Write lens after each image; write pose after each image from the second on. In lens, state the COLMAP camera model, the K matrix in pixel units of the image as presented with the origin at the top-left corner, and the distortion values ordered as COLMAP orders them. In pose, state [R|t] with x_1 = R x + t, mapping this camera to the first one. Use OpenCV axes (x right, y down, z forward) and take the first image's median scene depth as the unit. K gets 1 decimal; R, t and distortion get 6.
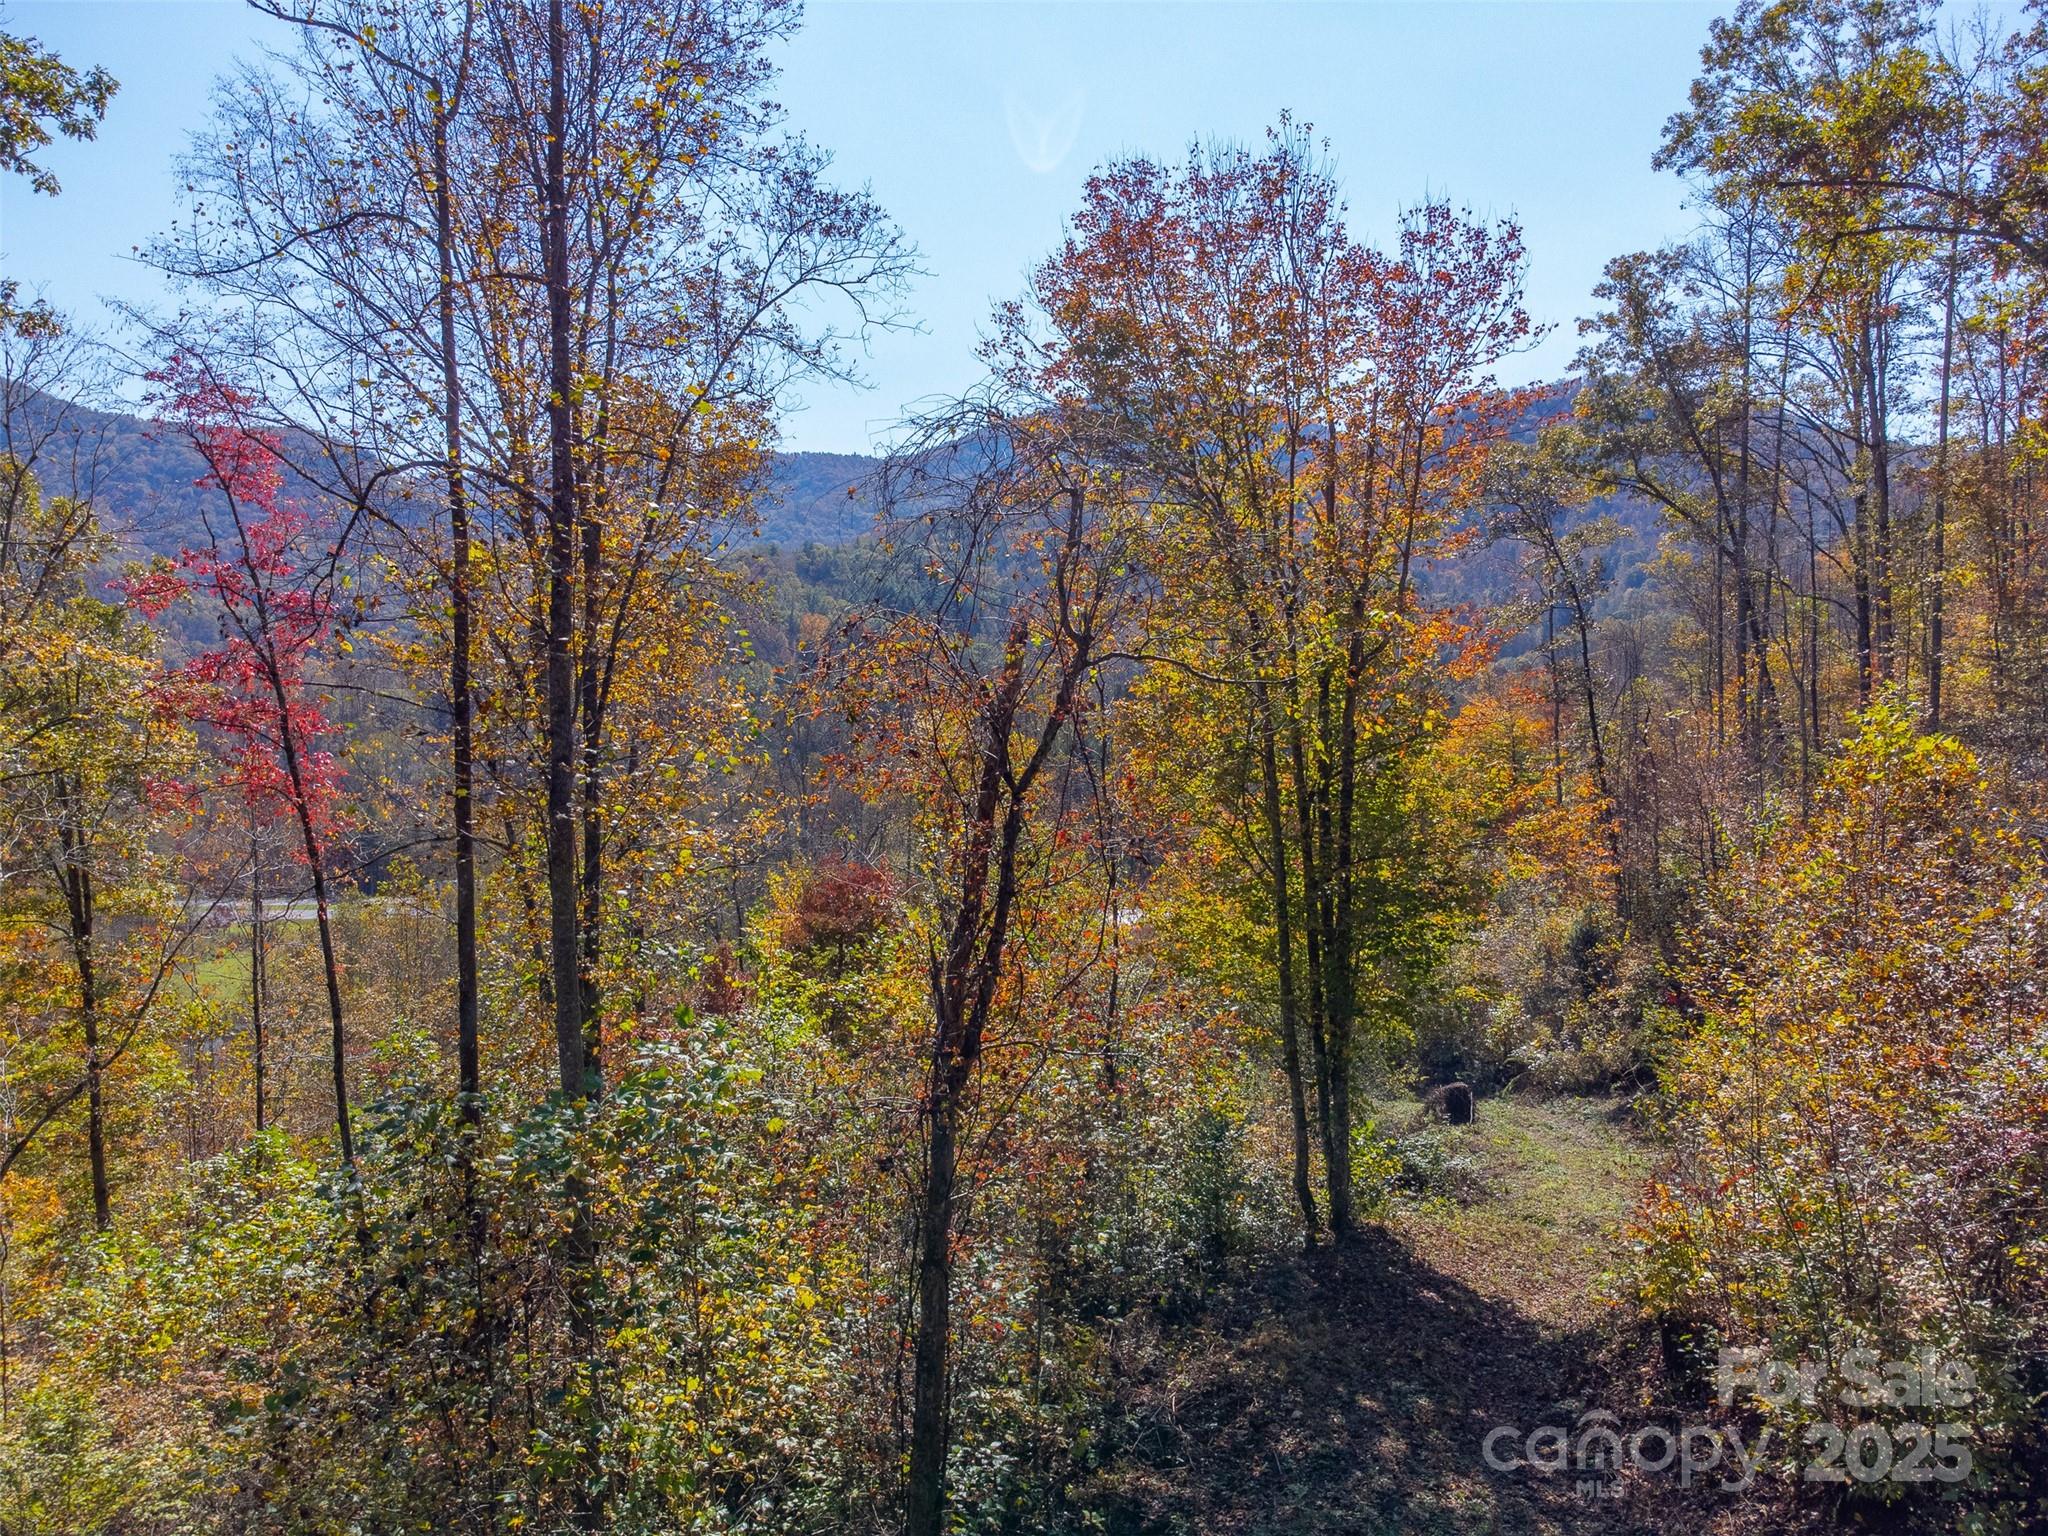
lens RADIAL K [[1536.9, 0, 1037.6], [0, 1536.9, 770.8], [0, 0, 1]] dist [0.016605, 0.017947]
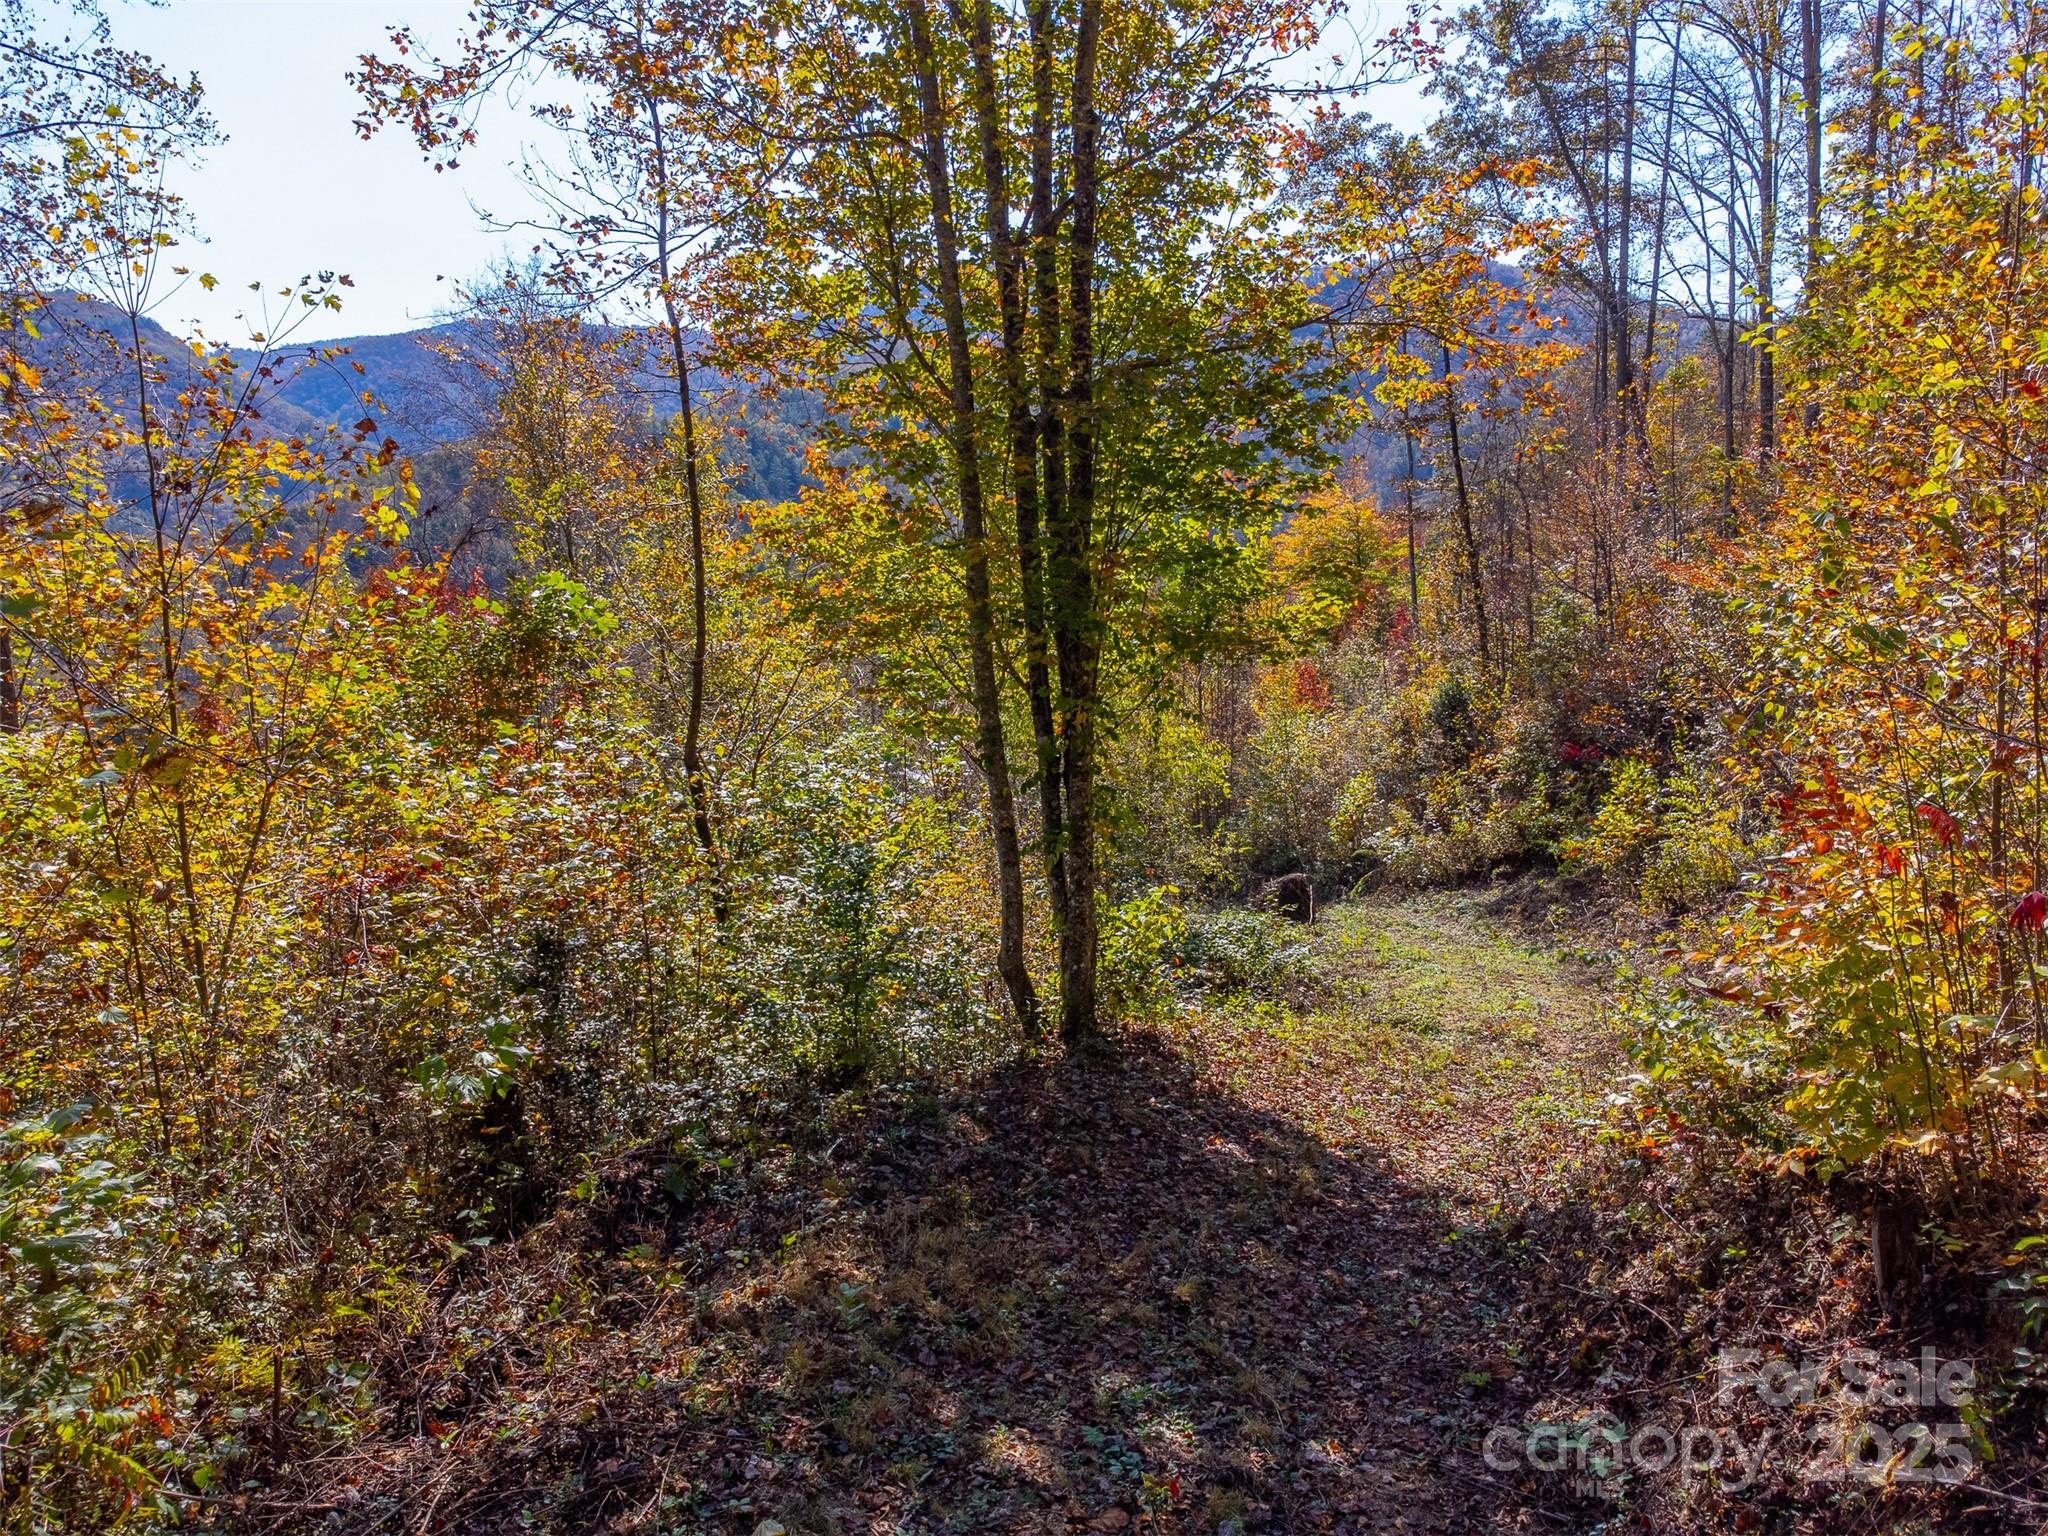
lens RADIAL K [[1536.9, 0, 1013.6], [0, 1536.9, 766.2], [0, 0, 1]] dist [0.016605, 0.017947]
pose [[0.996449, -0.021722, 0.081347, 0.123270], [0.015569, 0.997023, 0.075514, 0.148834], [-0.082745, -0.073980, 0.993821, 0.434744]]
